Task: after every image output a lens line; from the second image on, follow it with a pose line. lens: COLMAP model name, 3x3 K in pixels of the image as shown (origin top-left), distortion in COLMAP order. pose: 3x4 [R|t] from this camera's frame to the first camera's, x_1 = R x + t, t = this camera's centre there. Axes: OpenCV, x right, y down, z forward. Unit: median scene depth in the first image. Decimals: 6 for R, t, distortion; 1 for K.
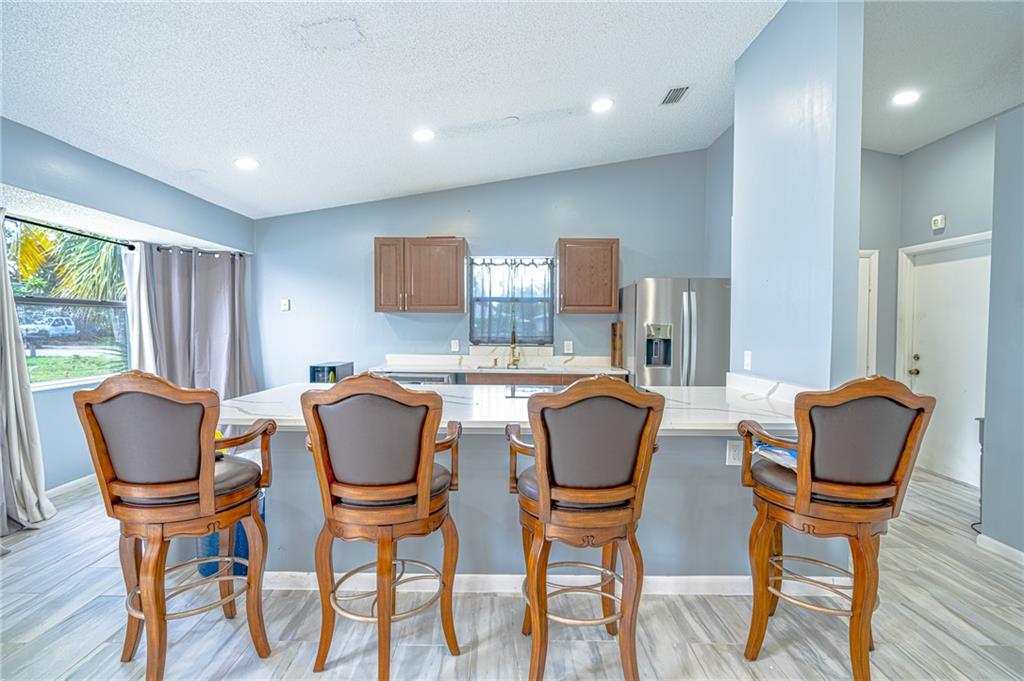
lens RADIAL K [[477.9, 0, 500.7], [0, 477.9, 338.2], [0, 0, 1]] dist [-0.002861, 0.000500]
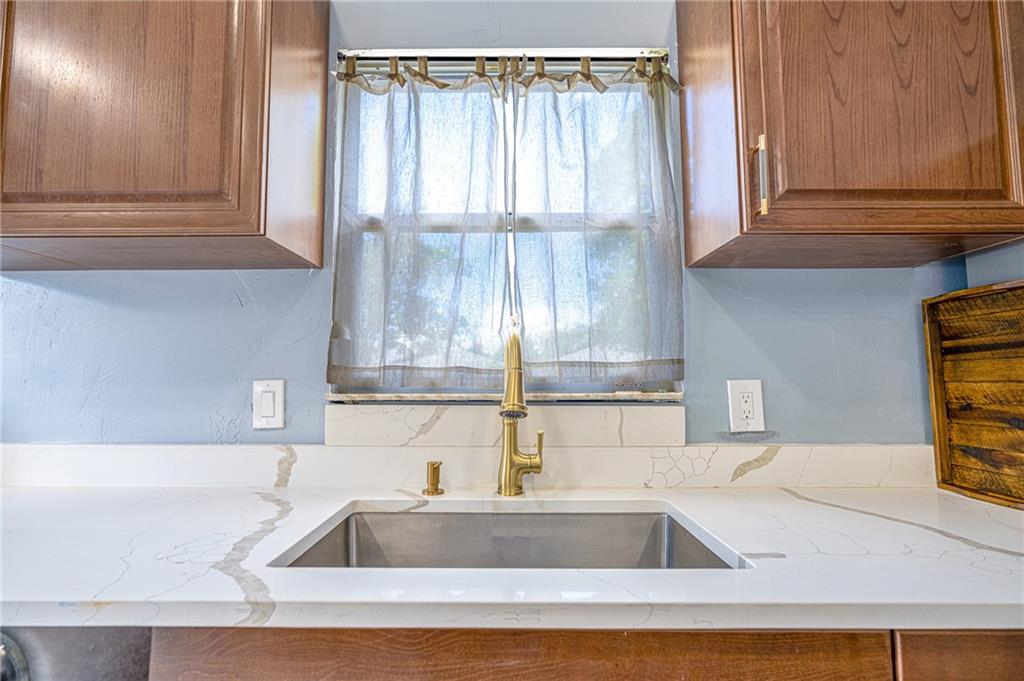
lens RADIAL K [[477.9, 0, 500.7], [0, 477.9, 338.2], [0, 0, 1]] dist [-0.002861, 0.000500]
pose [[0.999930, -0.009145, -0.007451, 0.021881], [0.008237, 0.993458, -0.113898, 0.010938], [0.008444, 0.113829, 0.993465, 0.764017]]
